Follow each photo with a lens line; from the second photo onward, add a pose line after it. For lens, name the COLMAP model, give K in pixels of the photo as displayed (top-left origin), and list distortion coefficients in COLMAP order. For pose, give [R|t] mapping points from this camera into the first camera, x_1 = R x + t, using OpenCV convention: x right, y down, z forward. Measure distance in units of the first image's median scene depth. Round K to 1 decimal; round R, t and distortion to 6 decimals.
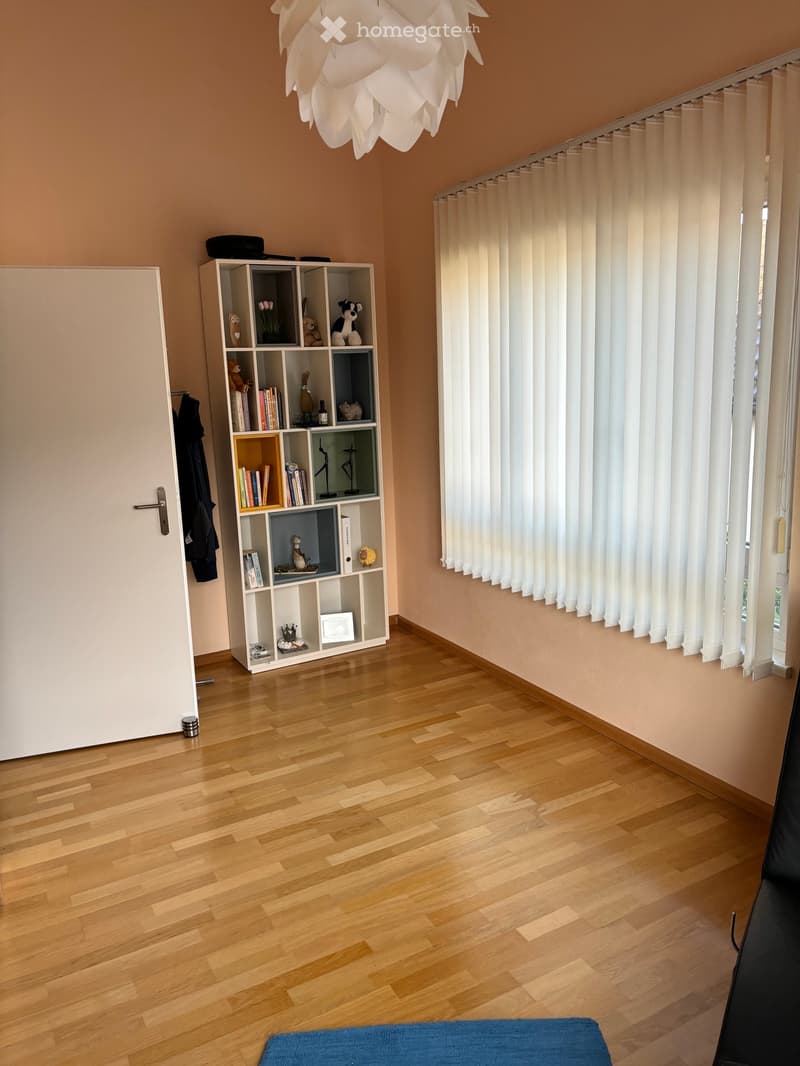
lens RADIAL K [[809.5, 0, 400.0], [0, 809.5, 533.0], [0, 0, 1]] dist [0.047337, -0.003333]
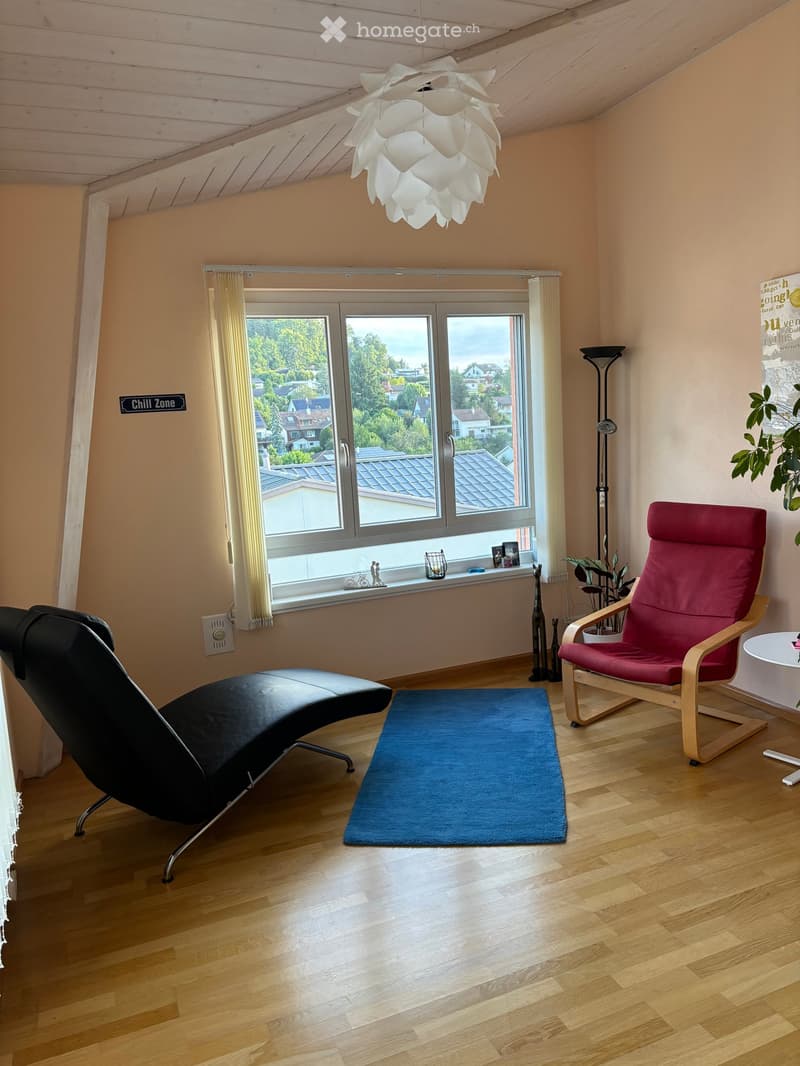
lens RADIAL K [[809.5, 0, 400.0], [0, 809.5, 533.0], [0, 0, 1]] dist [0.047337, -0.003333]
pose [[-0.989719, 0.075981, 0.121173, -0.066960], [0.111311, 0.941195, 0.319001, -0.301597], [-0.089810, 0.329209, -0.939976, 1.675567]]
